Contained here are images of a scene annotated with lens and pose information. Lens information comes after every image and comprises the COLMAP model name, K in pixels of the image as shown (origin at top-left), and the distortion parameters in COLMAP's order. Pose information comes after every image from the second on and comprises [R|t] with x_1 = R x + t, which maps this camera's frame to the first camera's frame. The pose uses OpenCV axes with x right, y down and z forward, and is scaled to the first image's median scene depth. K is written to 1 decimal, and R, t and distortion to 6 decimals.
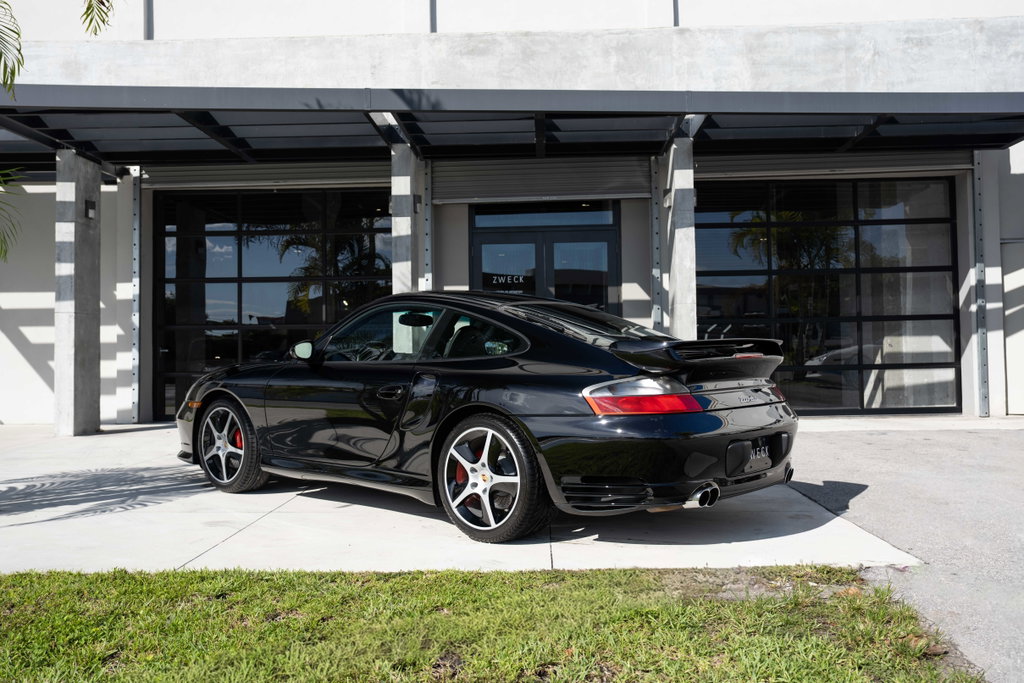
lens RADIAL K [[936.4, 0, 512.0], [0, 936.4, 341.5], [0, 0, 1]] dist [-0.049484, 0.150057]
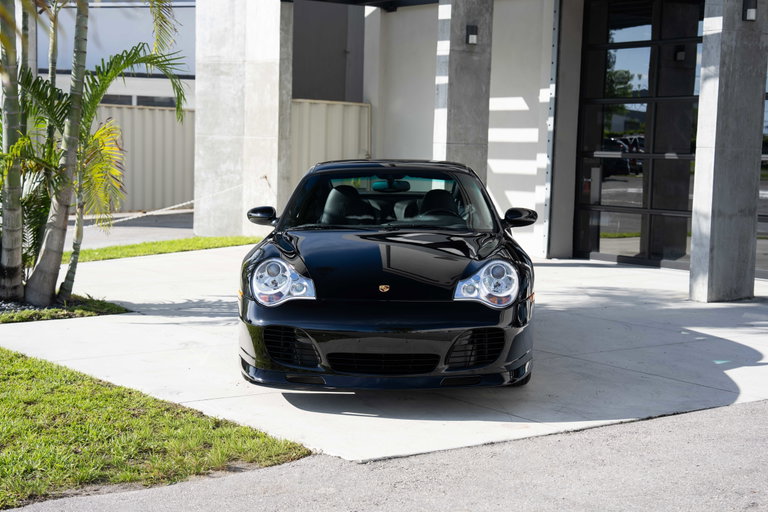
lens RADIAL K [[1369.8, 0, 376.2], [0, 1369.8, 262.6], [0, 0, 1]] dist [0.278826, -0.012442]
pose [[0.611523, 0.092553, -0.785795, 0.654388], [-0.013477, 0.994209, 0.106612, -0.059304], [0.791112, -0.054605, 0.609229, 0.032944]]
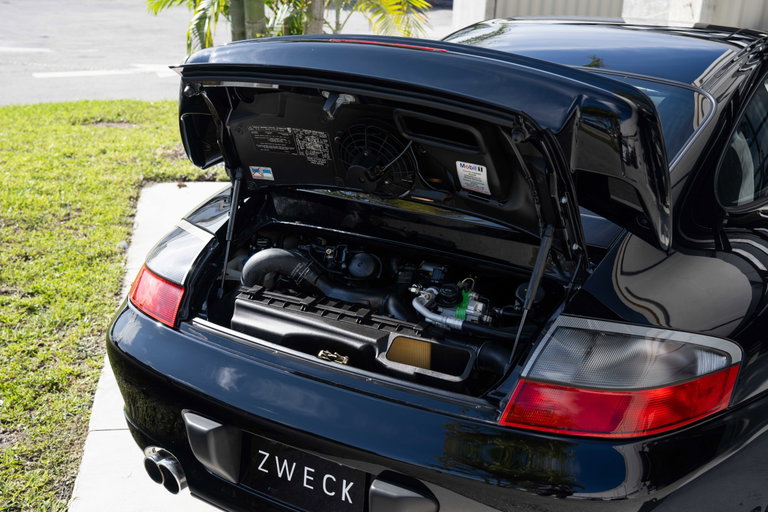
lens RADIAL K [[966.1, 0, 384.0], [0, 966.1, 256.0], [0, 0, 1]] dist [0.112543, 0.047449]
pose [[0.166283, 0.318102, -0.933360, 0.304753], [-0.028297, 0.947687, 0.317944, -0.058885], [0.985672, -0.026458, 0.166586, 0.436679]]
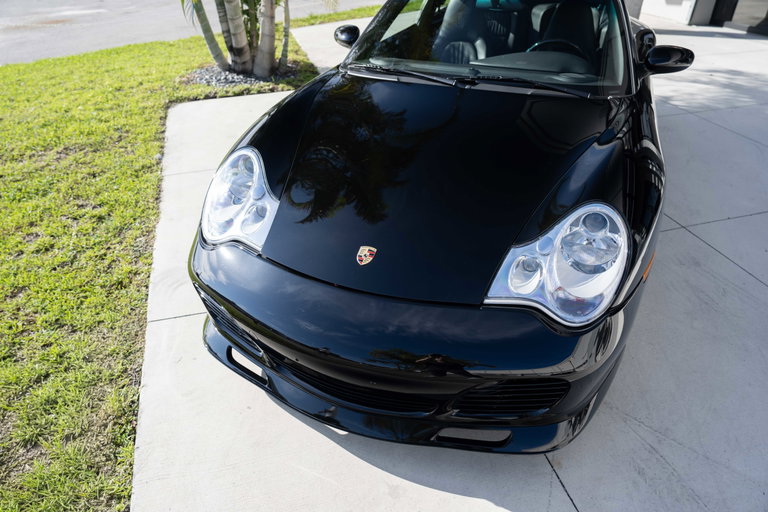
lens RADIAL K [[520.5, 0, 384.0], [0, 520.5, 256.0], [0, 0, 1]] dist [-0.101098, 0.075525]
pose [[0.292651, 0.538986, -0.789841, 0.210695], [0.017433, 0.822860, 0.567977, -0.055891], [0.956060, -0.179988, 0.231414, 0.448069]]
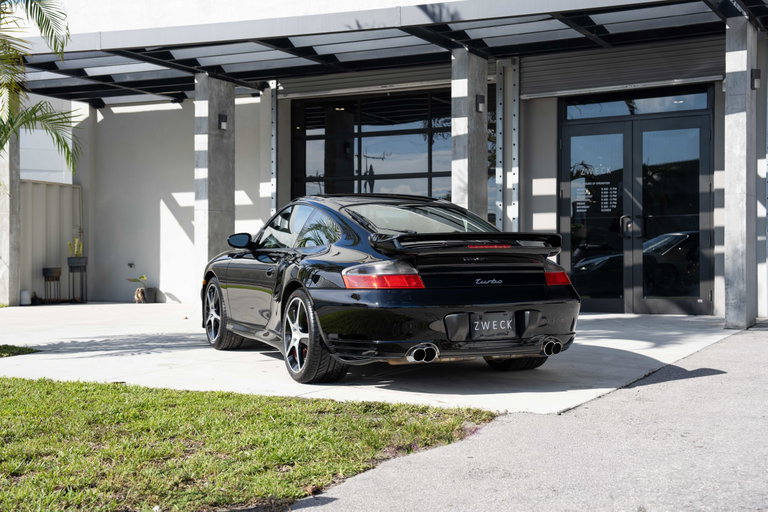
lens RADIAL K [[1076.7, 0, 392.8], [0, 1076.7, 255.8], [0, 0, 1]] dist [0.151316, 0.002185]
pose [[0.903153, 0.007755, -0.429250, 0.340911], [0.001101, 0.999792, 0.020379, 0.000162], [0.429318, -0.018878, 0.902956, -0.153728]]
